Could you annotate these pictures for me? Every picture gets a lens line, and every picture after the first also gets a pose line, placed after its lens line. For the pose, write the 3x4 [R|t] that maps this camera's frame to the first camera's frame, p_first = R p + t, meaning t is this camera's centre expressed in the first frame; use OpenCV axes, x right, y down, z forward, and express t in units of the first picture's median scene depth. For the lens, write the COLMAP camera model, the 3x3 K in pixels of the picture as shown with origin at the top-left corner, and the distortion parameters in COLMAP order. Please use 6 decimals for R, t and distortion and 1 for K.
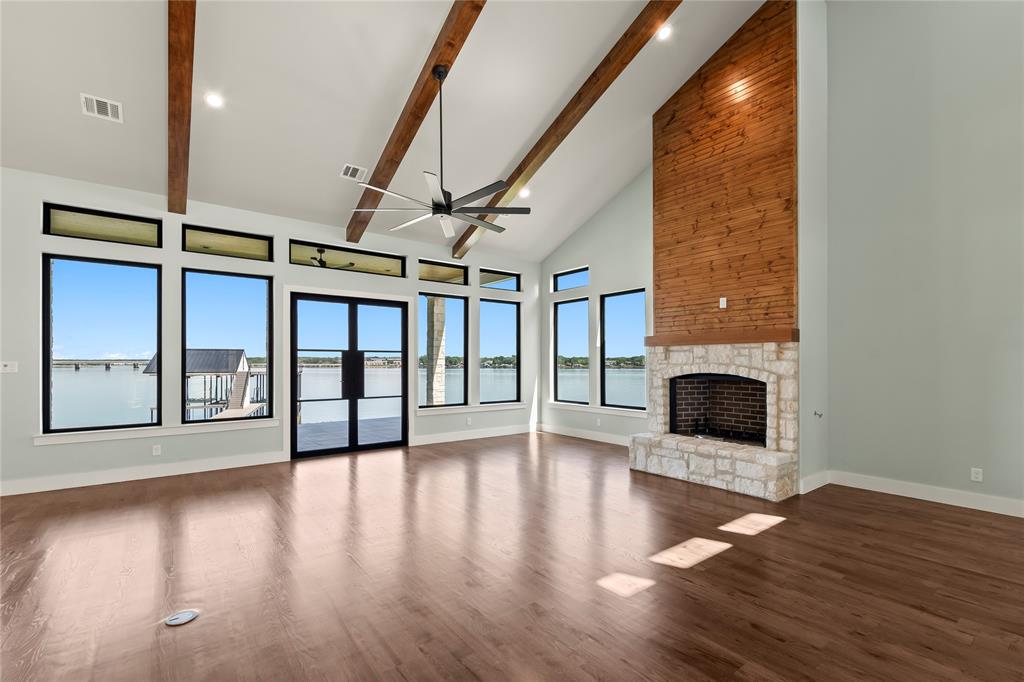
lens RADIAL K [[450.2, 0, 508.9], [0, 450.2, 362.1], [0, 0, 1]] dist [0.001957, 0.000173]
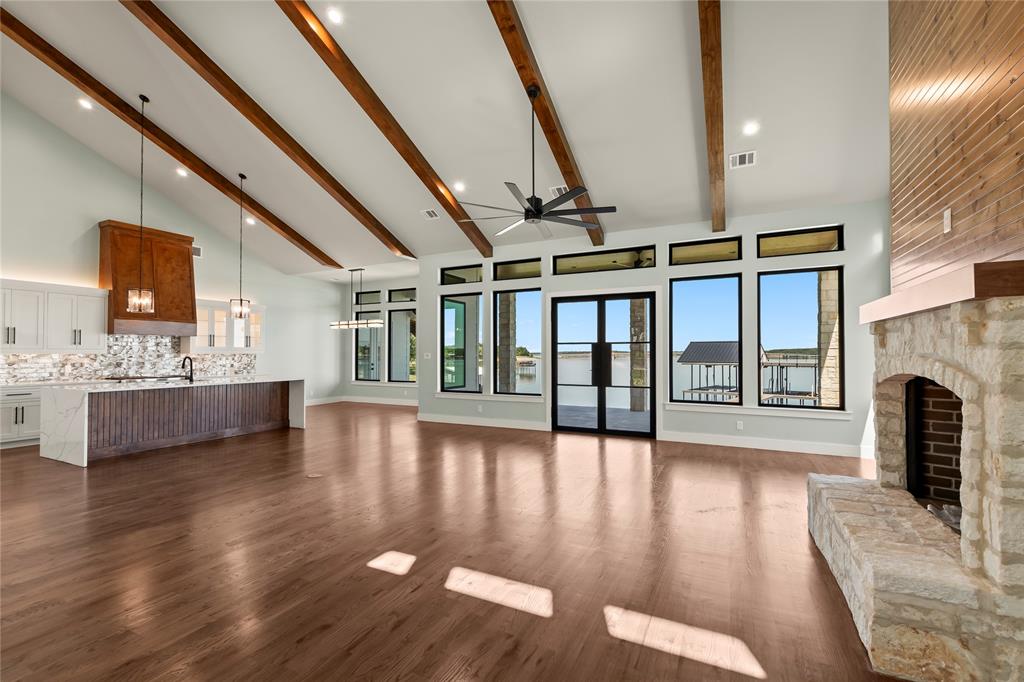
lens RADIAL K [[445.2, 0, 510.5], [0, 445.2, 347.5], [0, 0, 1]] dist [0.000947, 0.000058]
pose [[0.442665, -0.012798, -0.896596, 0.538897], [0.001915, 0.999909, -0.013327, 0.000503], [0.896685, 0.004182, 0.442650, 0.316870]]
